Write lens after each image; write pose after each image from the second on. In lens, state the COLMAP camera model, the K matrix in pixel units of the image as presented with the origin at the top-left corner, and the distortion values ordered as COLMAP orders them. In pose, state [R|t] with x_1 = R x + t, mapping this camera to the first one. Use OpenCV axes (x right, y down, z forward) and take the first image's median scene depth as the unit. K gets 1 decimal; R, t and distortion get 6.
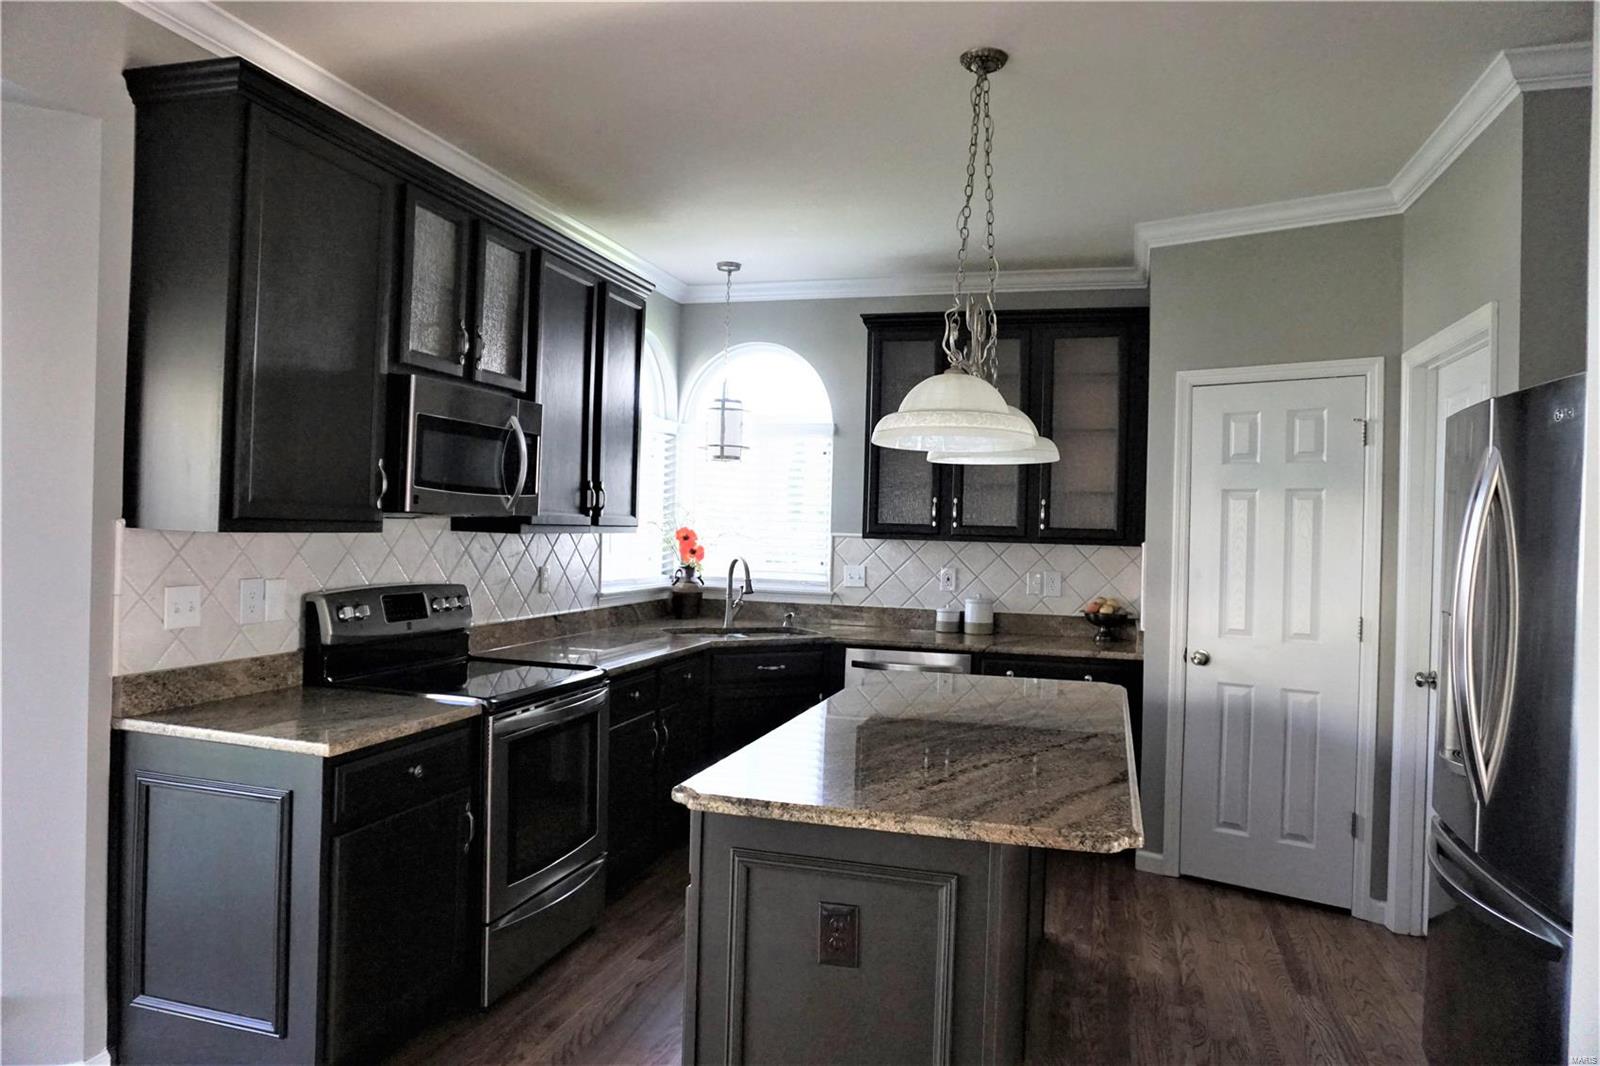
lens RADIAL K [[1091.1, 0, 800.0], [0, 1091.1, 533.0], [0, 0, 1]] dist [-0.025575, 0.002314]
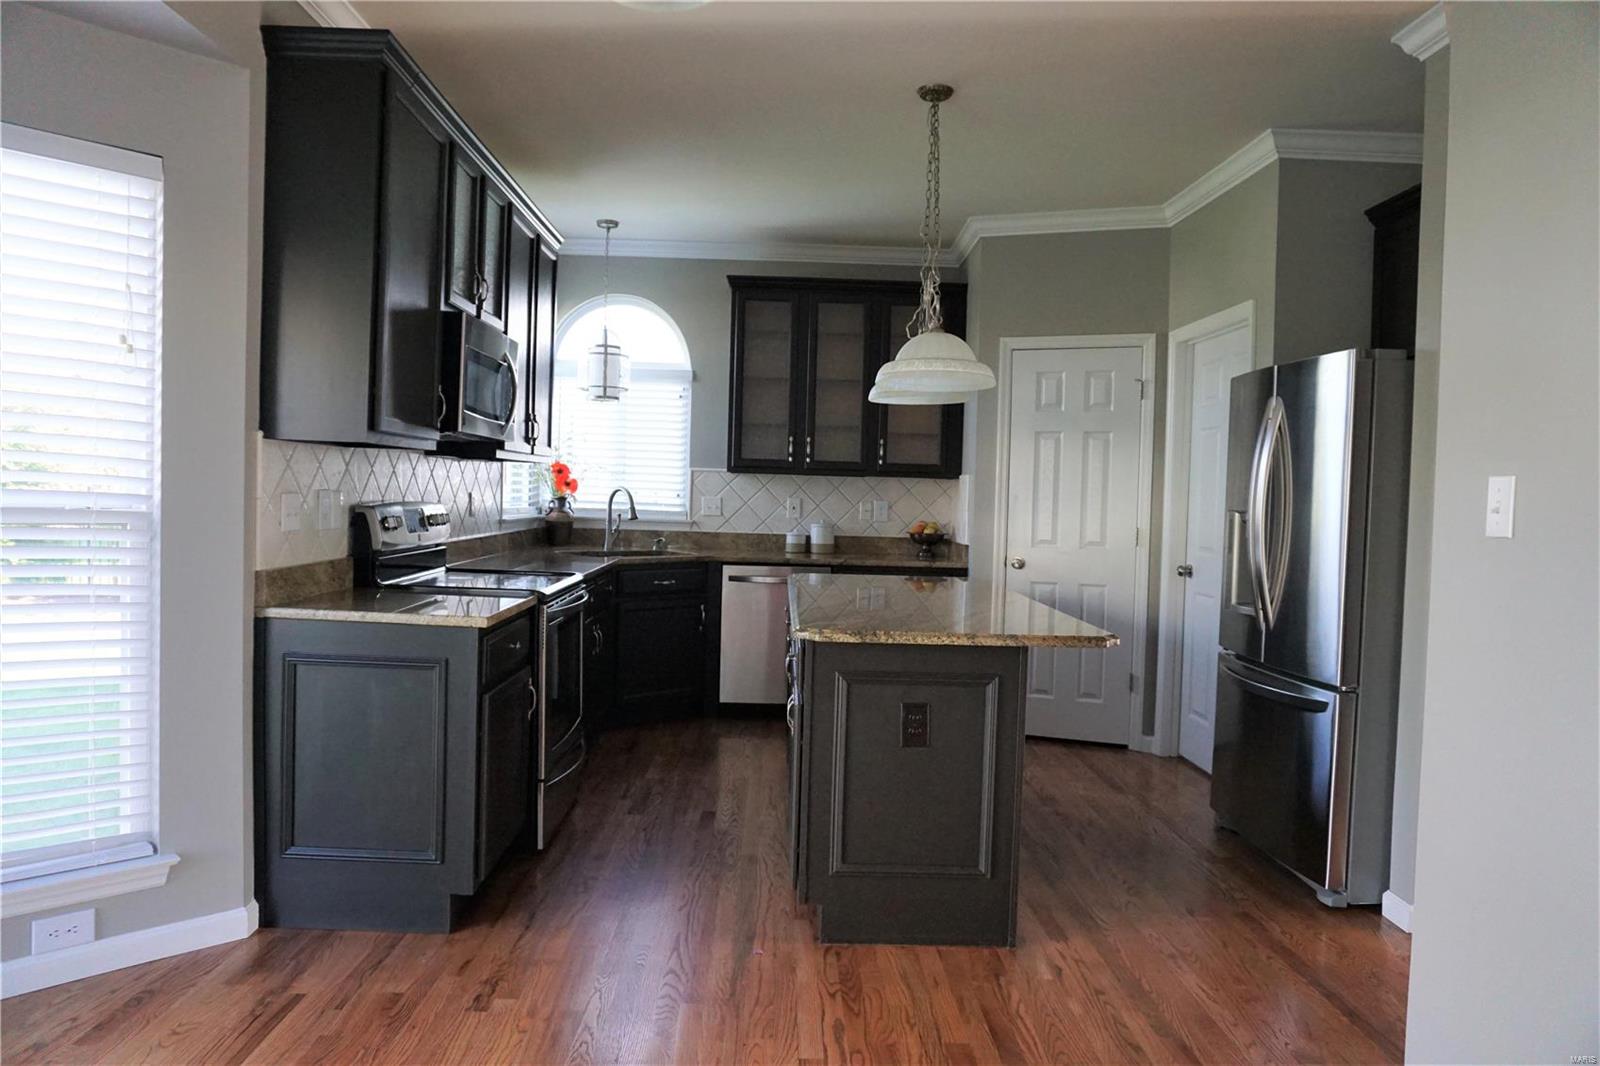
lens RADIAL K [[1102.3, 0, 800.0], [0, 1102.3, 533.0], [0, 0, 1]] dist [-0.039764, -0.000989]
pose [[0.953468, -0.010176, 0.301324, -0.232020], [-0.001657, 0.999238, 0.038990, 0.025489], [-0.301491, -0.037675, 0.952724, -0.135532]]
